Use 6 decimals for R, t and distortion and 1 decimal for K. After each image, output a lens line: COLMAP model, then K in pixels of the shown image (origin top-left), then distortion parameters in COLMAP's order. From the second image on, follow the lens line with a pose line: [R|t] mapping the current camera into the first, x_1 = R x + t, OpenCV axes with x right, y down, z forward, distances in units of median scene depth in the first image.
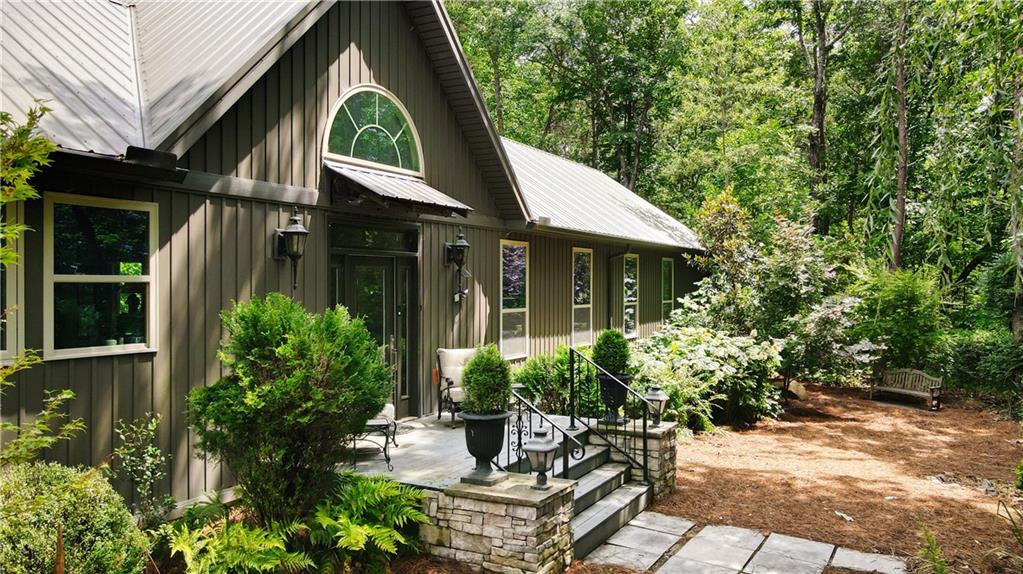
lens RADIAL K [[767.5, 0, 519.9], [0, 767.5, 286.6], [0, 0, 1]] dist [0.017991, 0.010081]
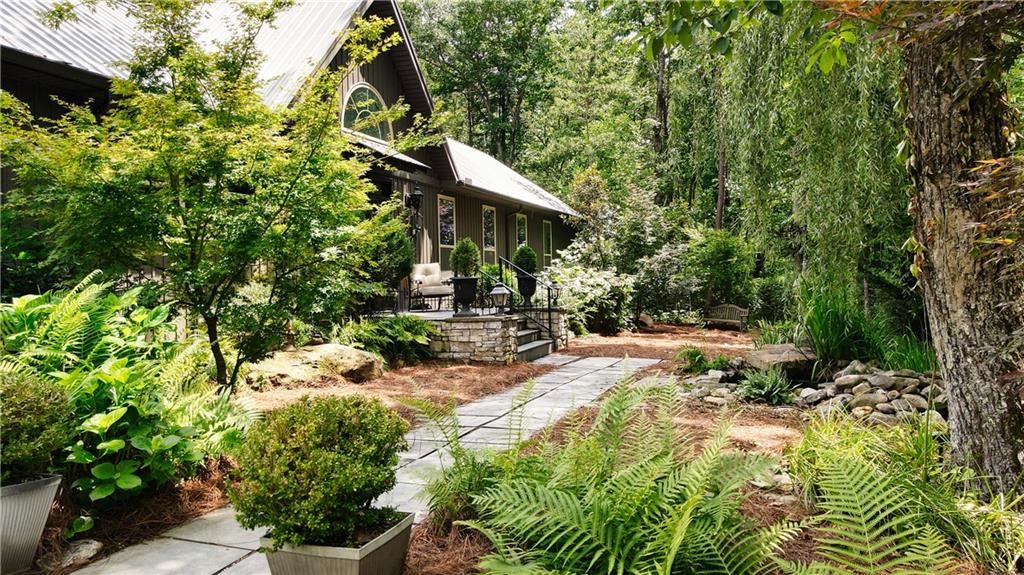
lens RADIAL K [[784.6, 0, 523.7], [0, 784.6, 285.7], [0, 0, 1]] dist [0.005551, 0.010897]
pose [[0.983161, -0.022106, 0.181399, -0.140026], [0.021344, 0.999753, 0.006151, 0.103328], [-0.181490, -0.002176, 0.983390, -0.446646]]
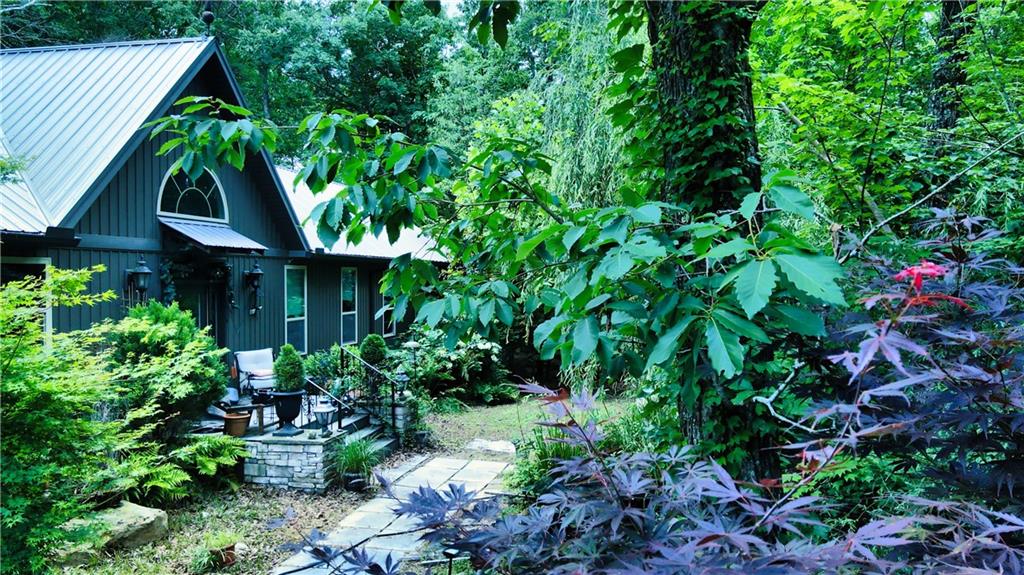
lens RADIAL K [[780.1, 0, 521.2], [0, 780.1, 287.0], [0, 0, 1]] dist [-0.006389, 0.055028]
pose [[0.955524, -0.006763, 0.294835, -0.033933], [0.003898, 0.999939, 0.010306, -0.037860], [-0.294886, -0.008699, 0.955493, -0.394200]]
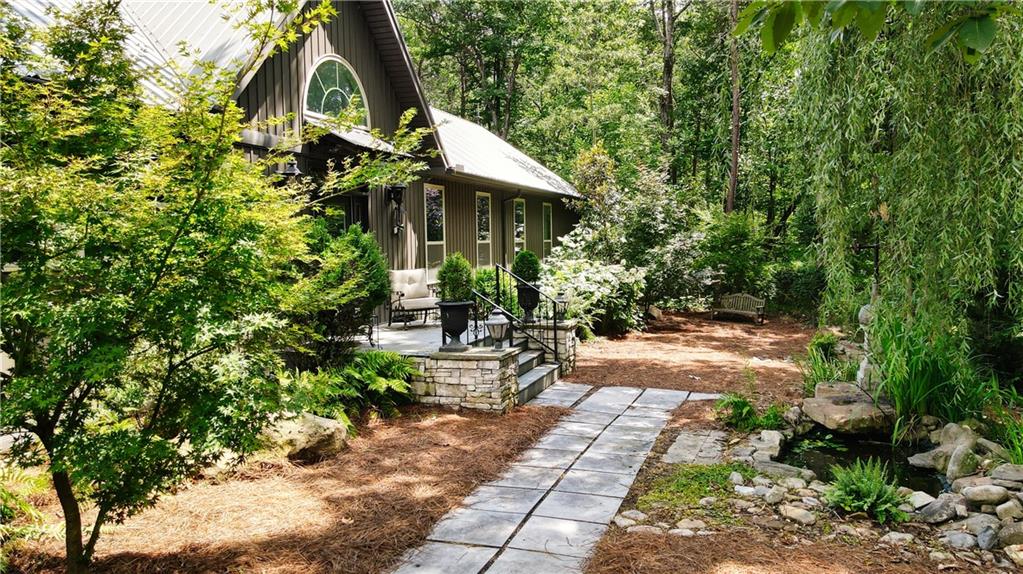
lens RADIAL K [[779.4, 0, 520.7], [0, 779.4, 286.5], [0, 0, 1]] dist [-0.006389, 0.055028]
pose [[0.982317, -0.027813, 0.185148, -0.111958], [0.017488, 0.998211, 0.057168, 0.033818], [-0.186407, -0.052919, 0.981046, -0.242089]]
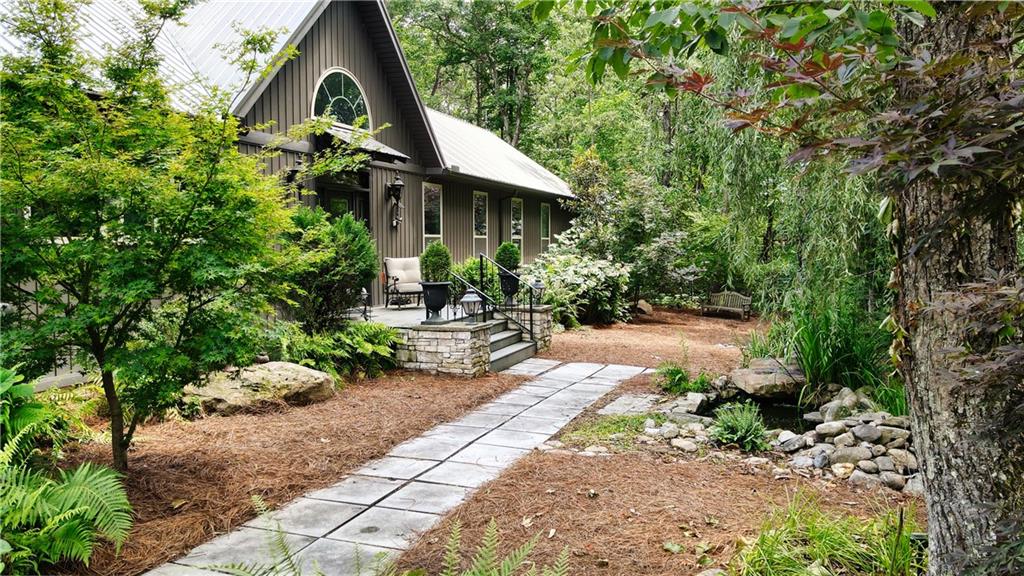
lens RADIAL K [[774.5, 0, 523.3], [0, 774.5, 285.7], [0, 0, 1]] dist [0.006260, 0.003795]
pose [[0.987052, -0.011516, 0.159985, -0.073313], [0.003317, 0.998672, 0.051421, 0.051946], [-0.160364, -0.050225, 0.985779, -0.380710]]
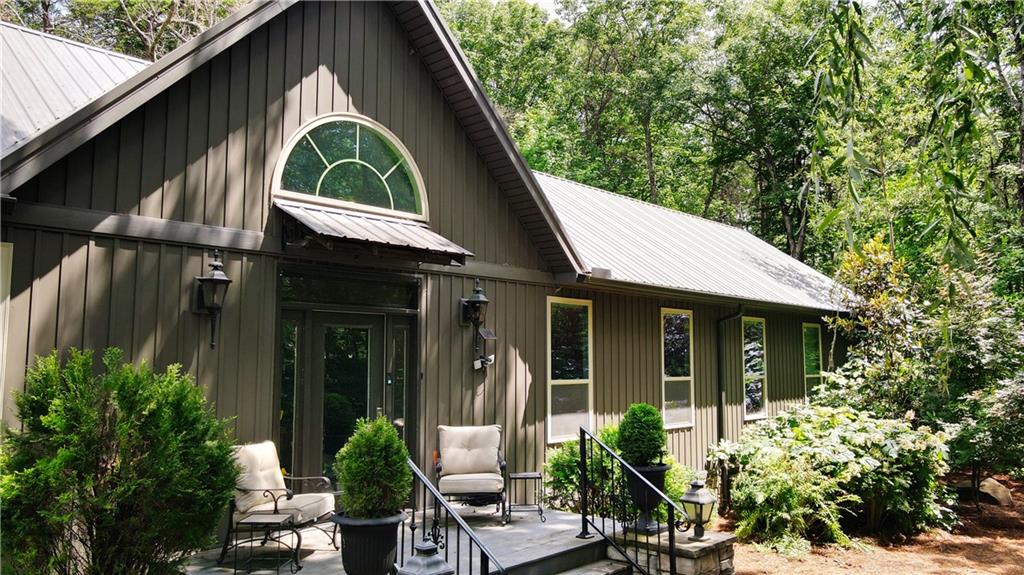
lens RADIAL K [[762.2, 0, 520.4], [0, 762.2, 287.9], [0, 0, 1]] dist [-0.000554, 0.036105]
pose [[0.966768, -0.027103, -0.254216, 0.164903], [0.000757, 0.994664, -0.103167, 0.016397], [0.255655, 0.099546, 0.961629, 0.196742]]
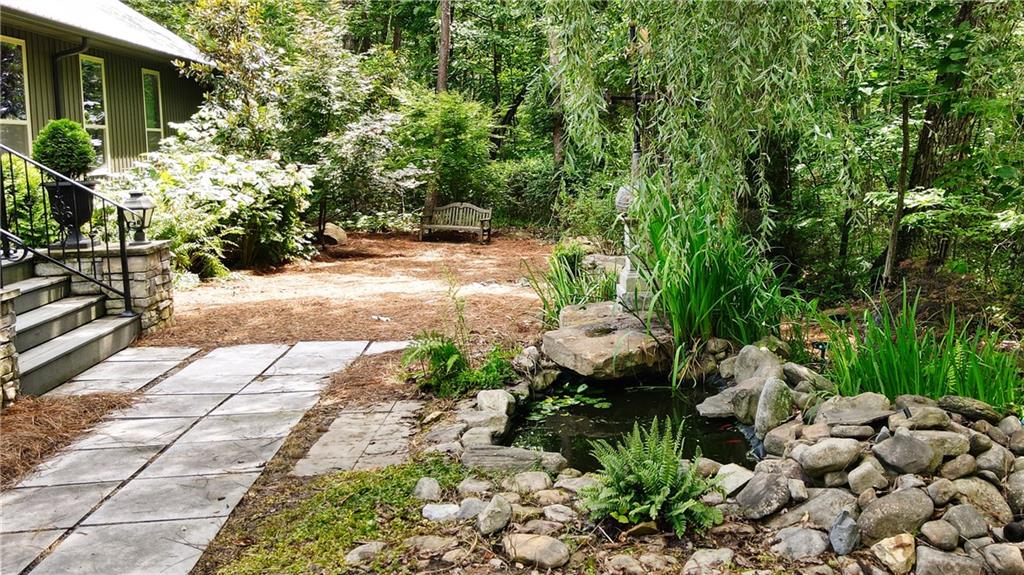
lens RADIAL K [[977.4, 0, 672.8], [0, 977.4, 206.8], [0, 0, 1]] dist [0.001454, 0.016657]
pose [[0.782853, -0.062655, 0.619043, -0.006251], [0.028716, 0.997495, 0.064644, 0.078506], [-0.621543, -0.032830, 0.782692, -0.068669]]
